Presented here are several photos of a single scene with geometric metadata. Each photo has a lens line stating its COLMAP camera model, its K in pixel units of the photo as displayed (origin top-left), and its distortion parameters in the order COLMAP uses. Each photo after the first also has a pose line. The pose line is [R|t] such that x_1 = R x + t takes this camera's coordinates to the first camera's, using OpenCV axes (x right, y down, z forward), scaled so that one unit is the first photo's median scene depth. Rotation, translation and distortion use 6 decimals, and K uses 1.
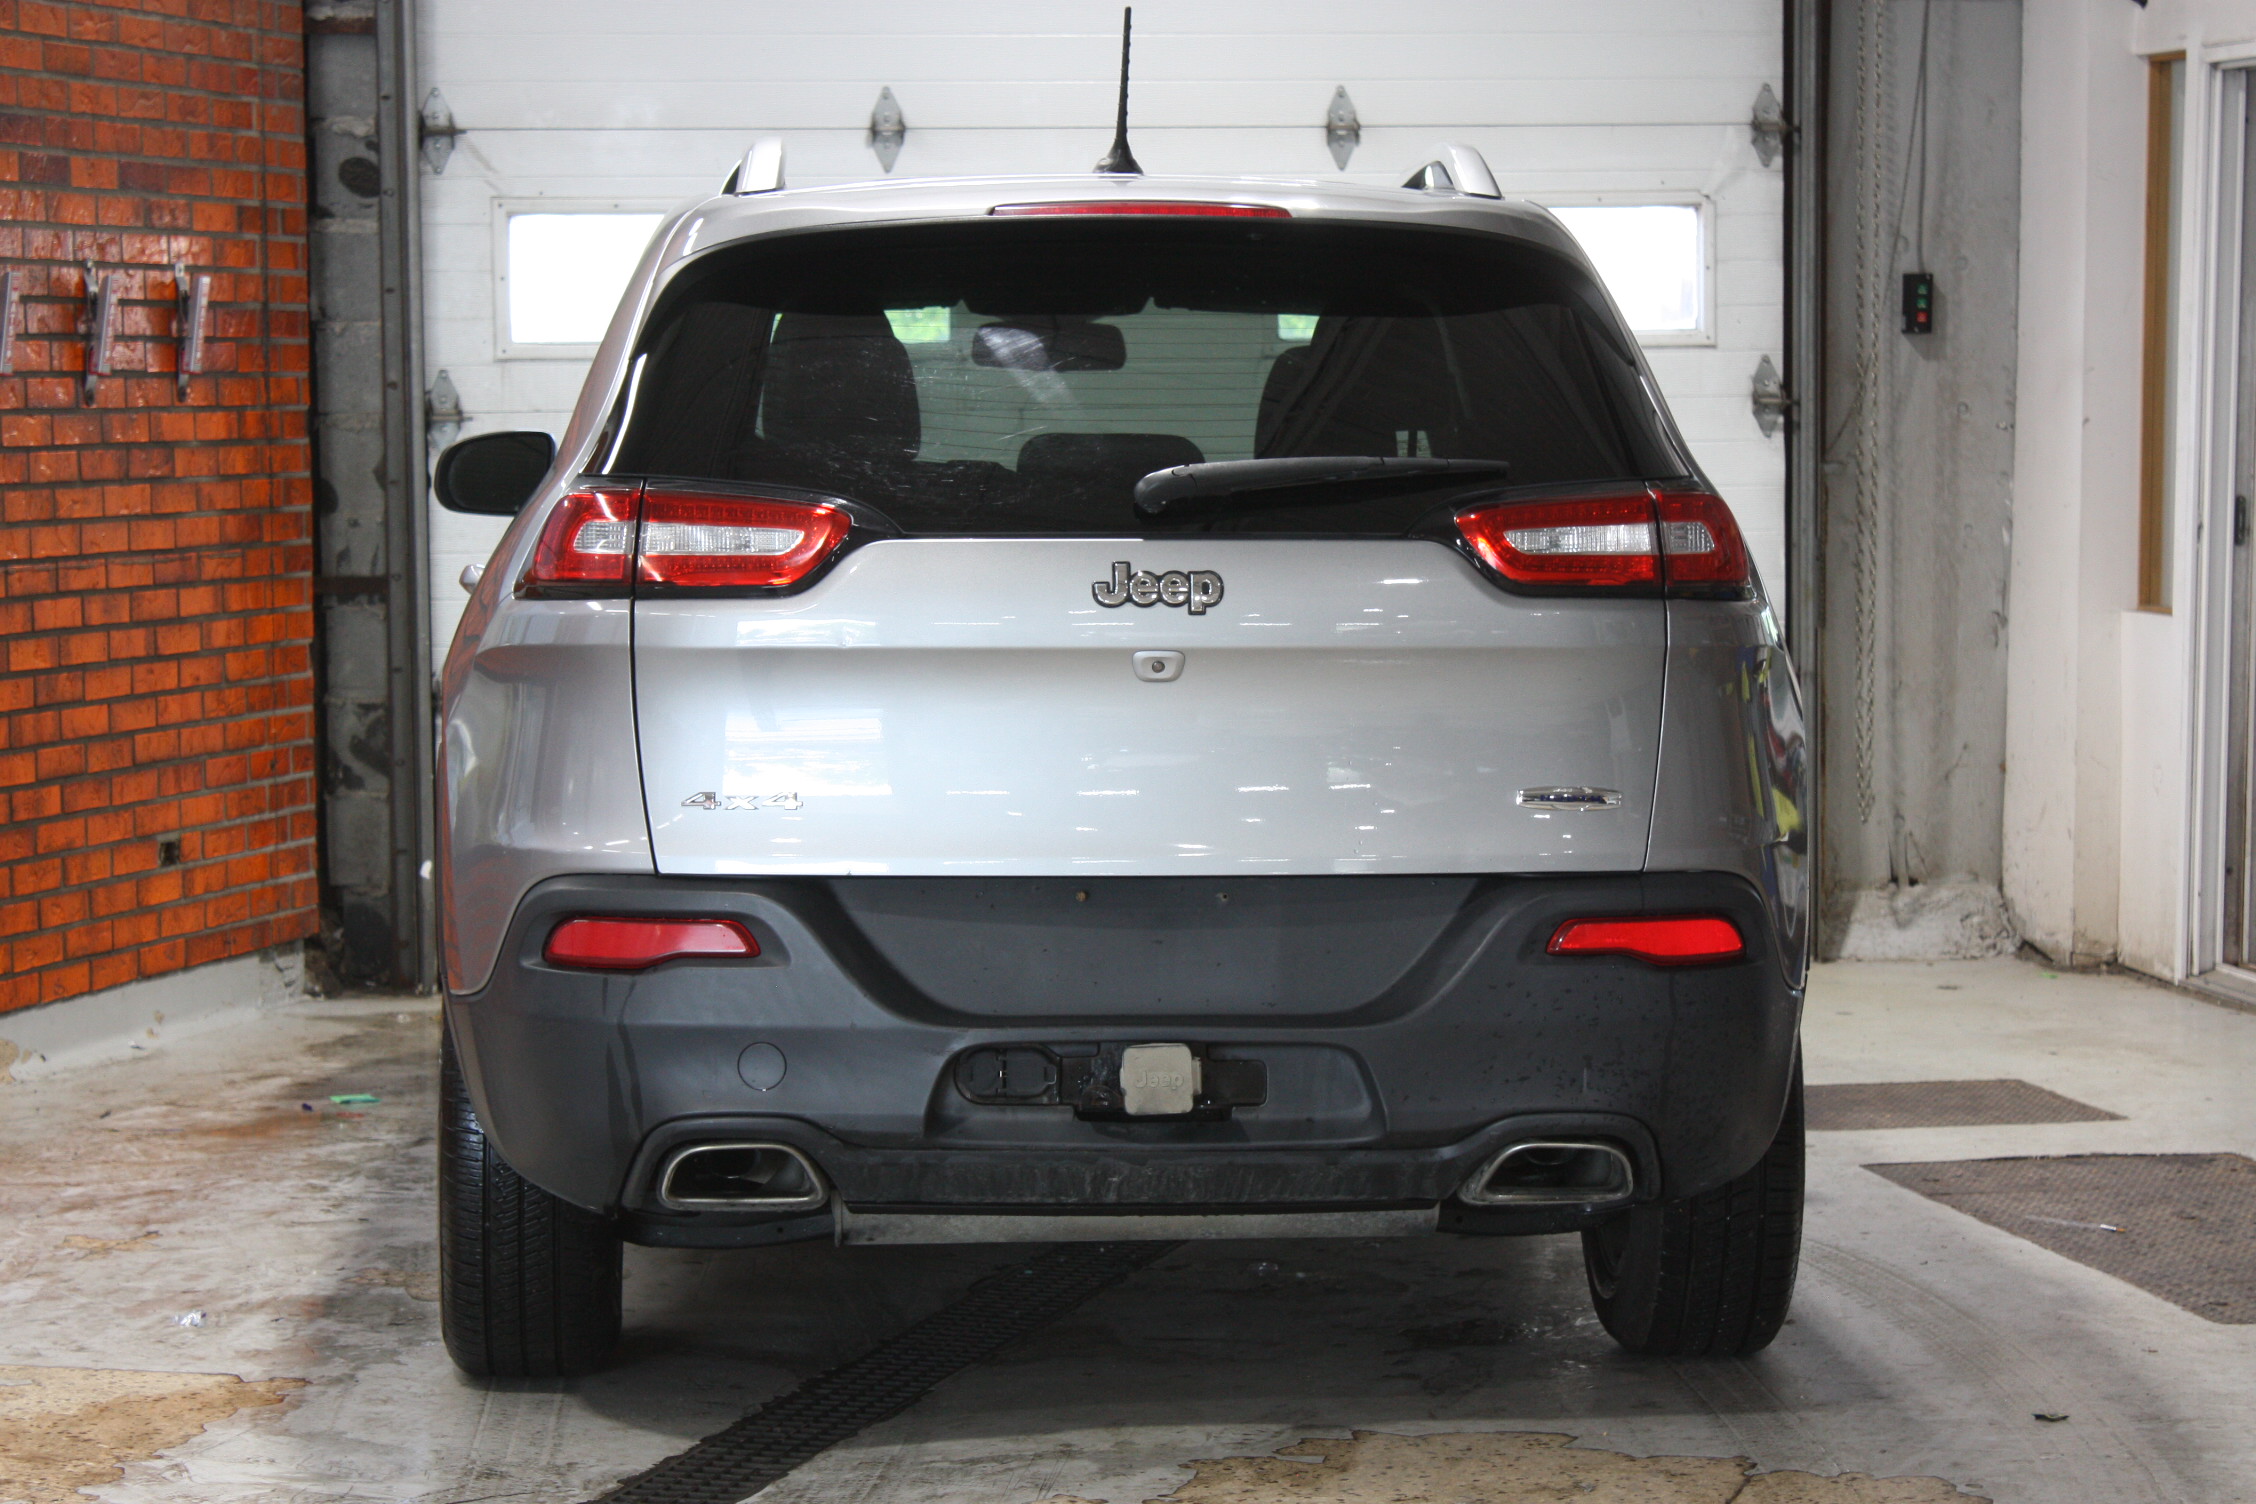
lens RADIAL K [[5434.2, 0, 1128.0], [0, 5434.2, 752.0], [0, 0, 1]] dist [0.383321, -3.571703]
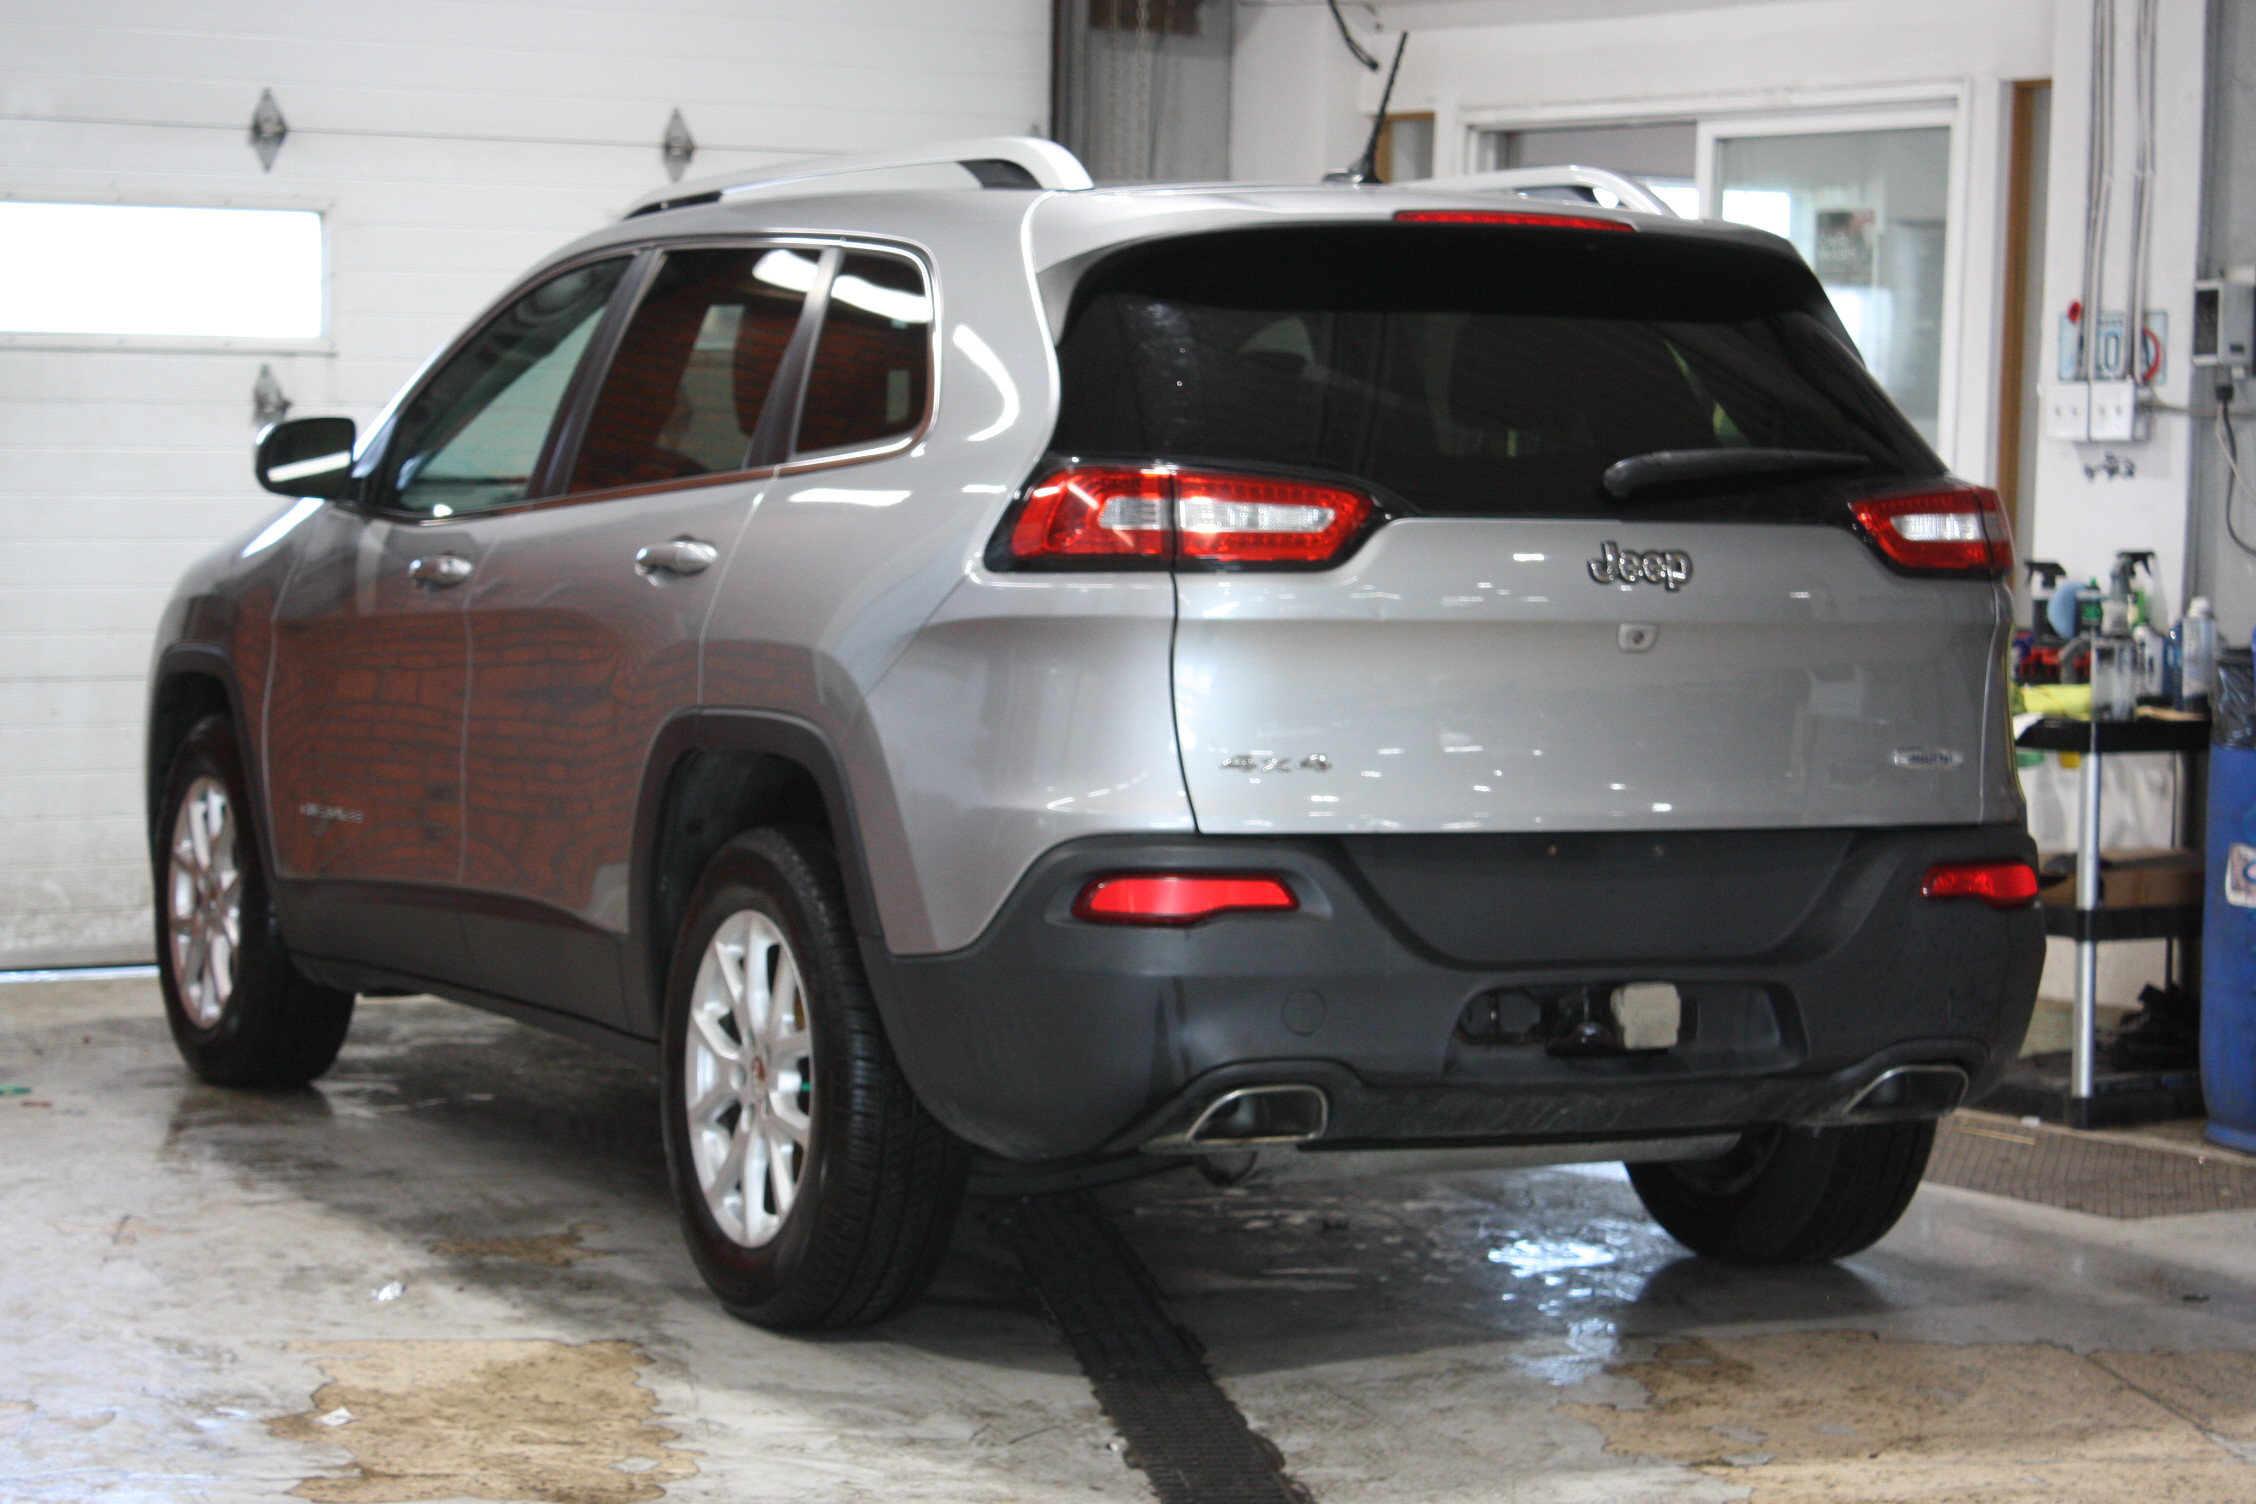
lens RADIAL K [[5208.0, 0, 1128.0], [0, 5208.0, 752.0], [0, 0, 1]] dist [0.052500, 0.418339]
pose [[0.920631, -0.004174, 0.390410, -0.488392], [0.005525, 0.999982, -0.002337, 0.008887], [-0.390394, 0.004308, 0.920638, 0.077334]]
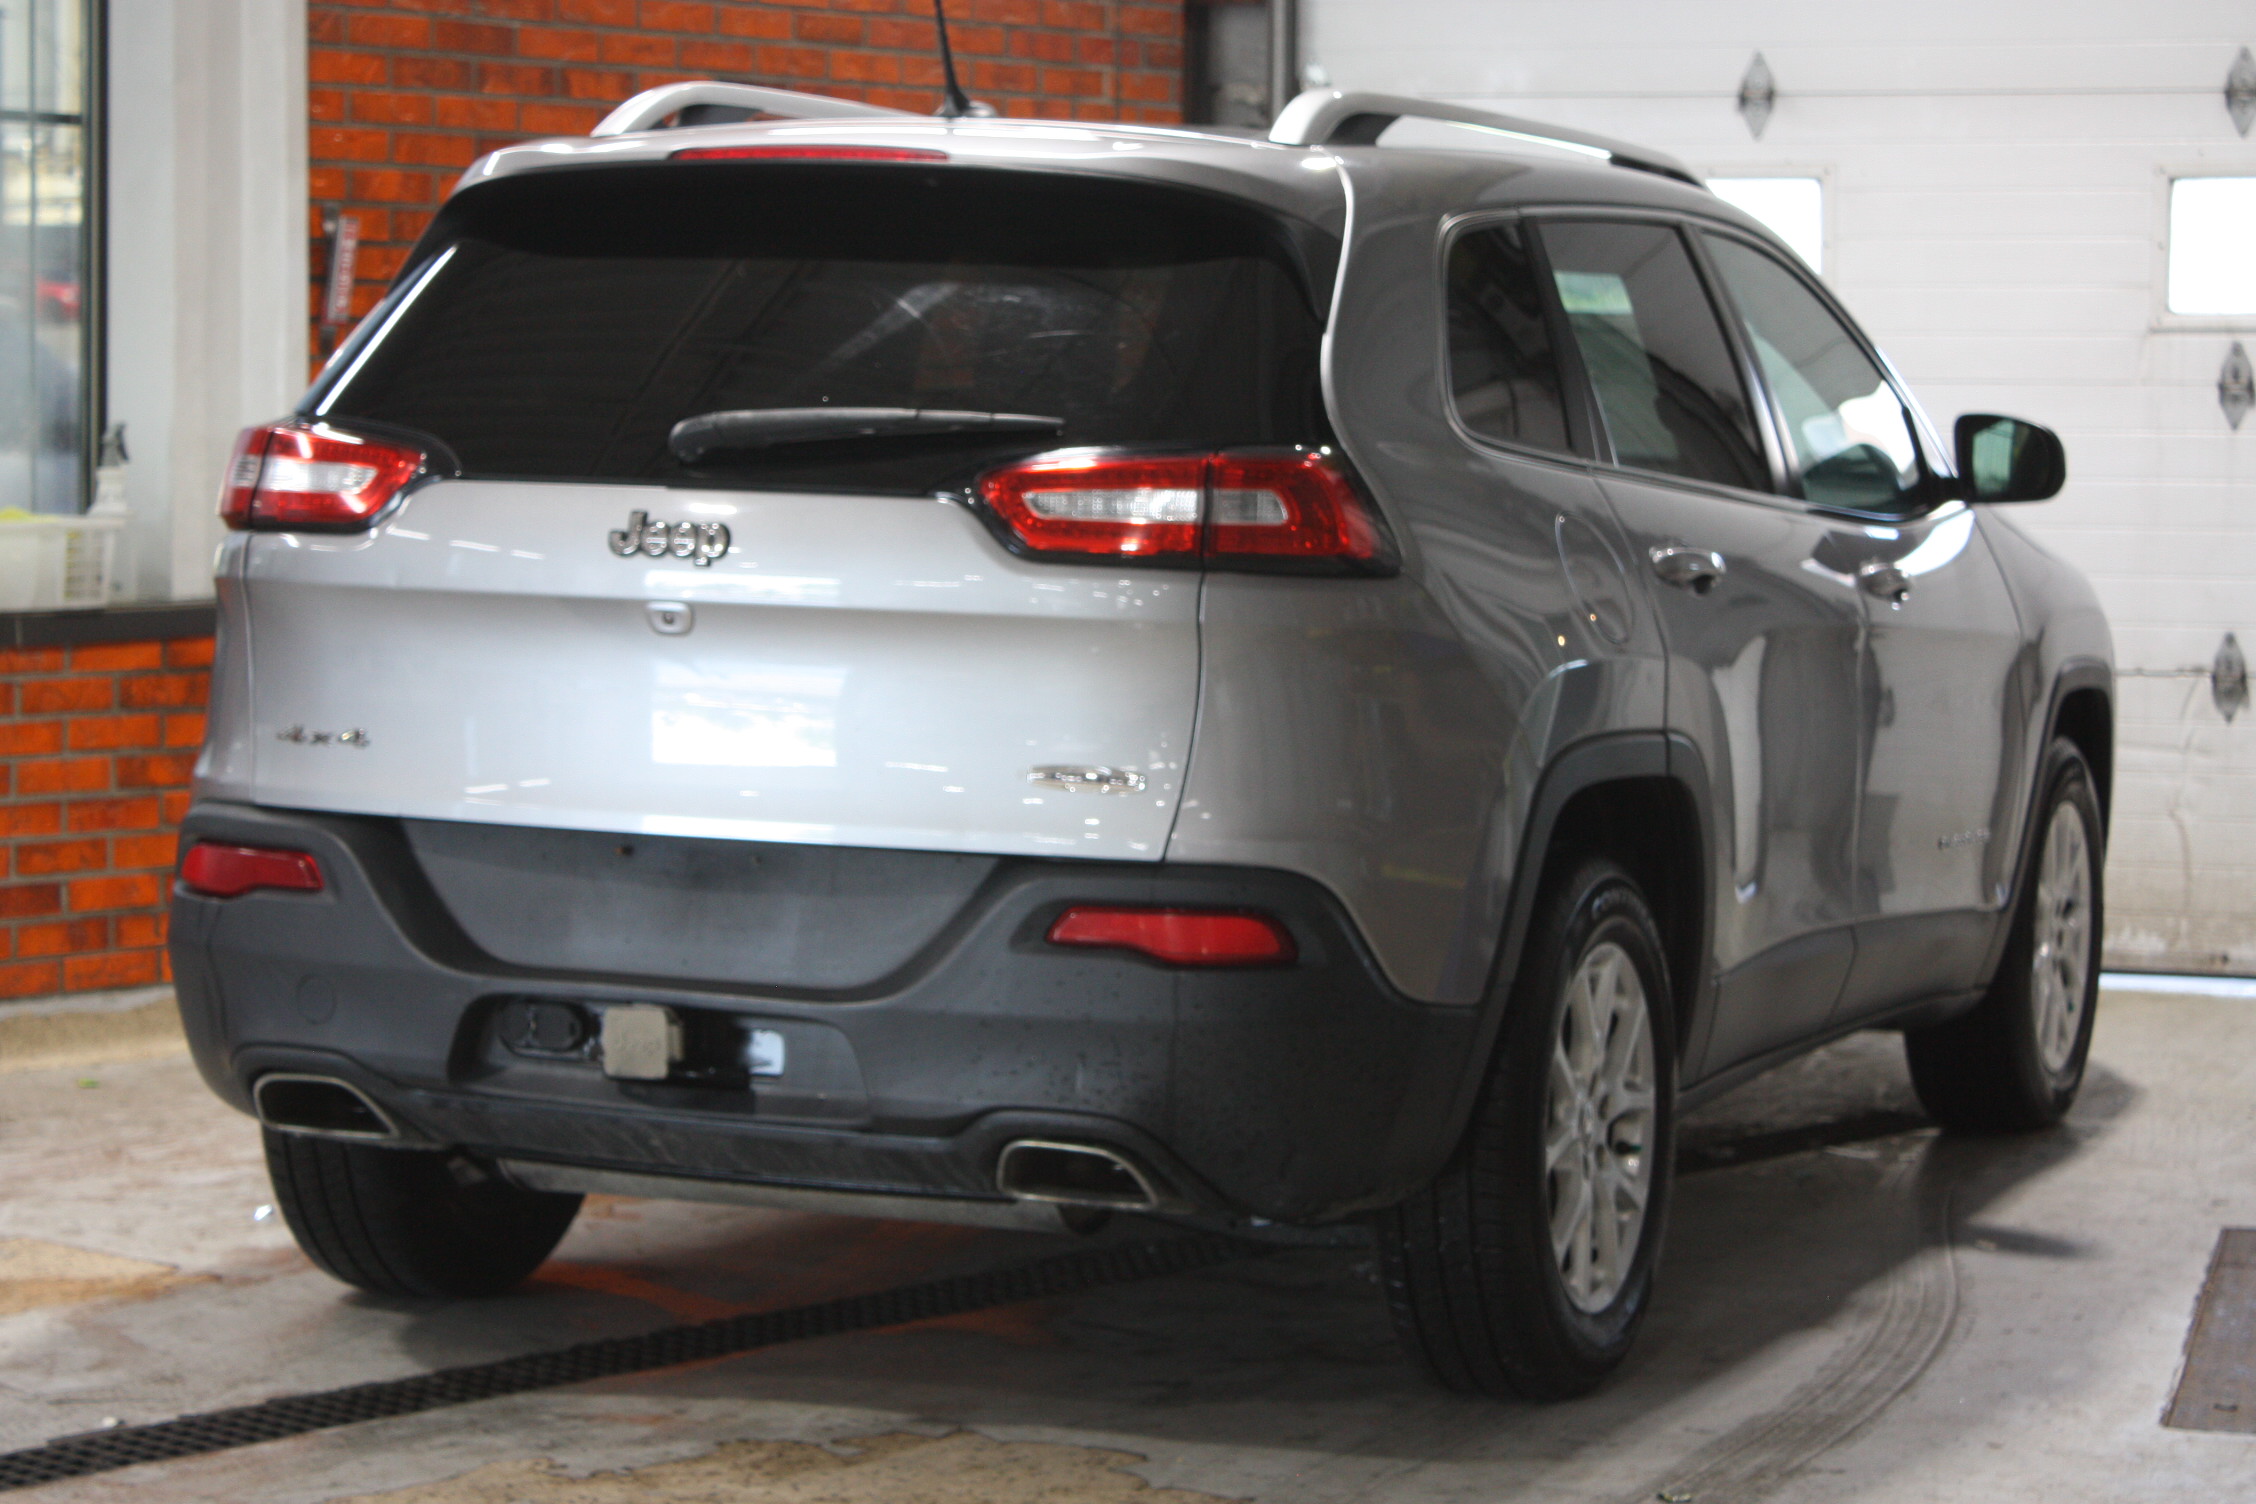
lens RADIAL K [[5325.7, 0, 1128.0], [0, 5325.7, 752.0], [0, 0, 1]] dist [0.051843, 0.223630]
pose [[0.897338, 0.052182, -0.438249, 0.490480], [-0.050672, 0.998600, 0.015149, -0.010521], [0.438426, 0.008613, 0.898726, 0.176301]]
